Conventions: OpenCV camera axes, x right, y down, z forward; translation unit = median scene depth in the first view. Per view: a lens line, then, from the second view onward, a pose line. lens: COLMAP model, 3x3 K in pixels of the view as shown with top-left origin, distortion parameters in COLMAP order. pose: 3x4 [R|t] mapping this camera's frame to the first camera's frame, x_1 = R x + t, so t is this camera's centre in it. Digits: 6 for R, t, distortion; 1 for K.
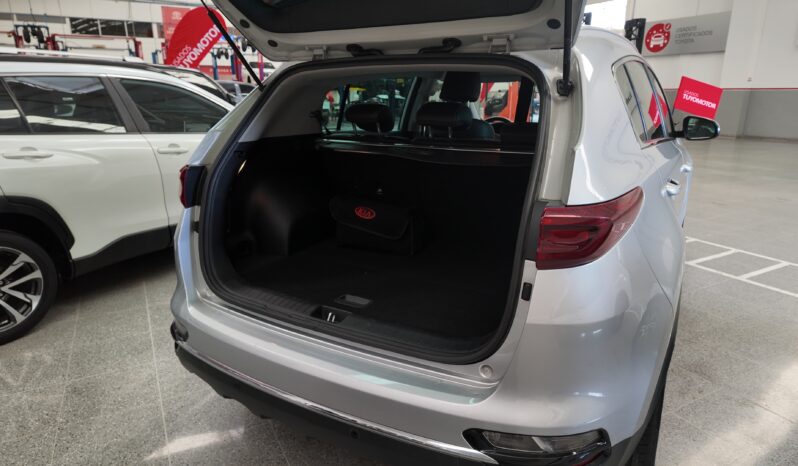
lens RADIAL K [[682.1, 0, 399.0], [0, 682.1, 233.0], [0, 0, 1]] dist [0.139511, -0.240046]
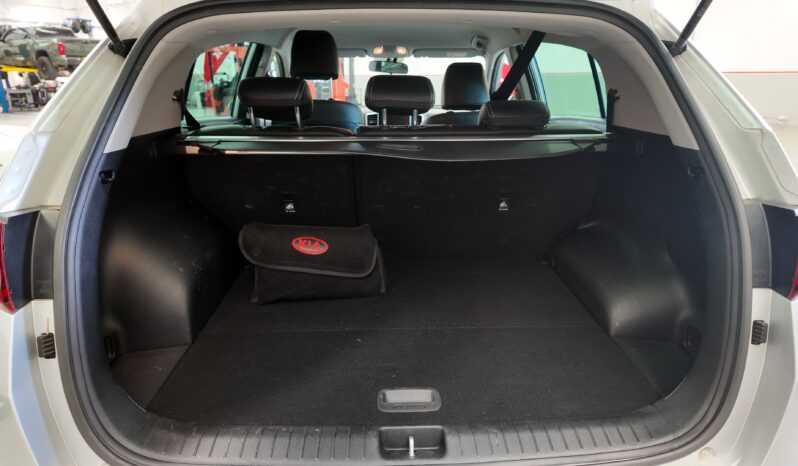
lens RADIAL K [[540.4, 0, 399.0], [0, 540.4, 233.0], [0, 0, 1]] dist [-0.036266, -0.001568]
pose [[0.765268, -0.164697, 0.622286, -0.309525], [0.120820, 0.986284, 0.112454, -0.091379], [-0.632272, -0.010872, 0.774671, 0.563589]]
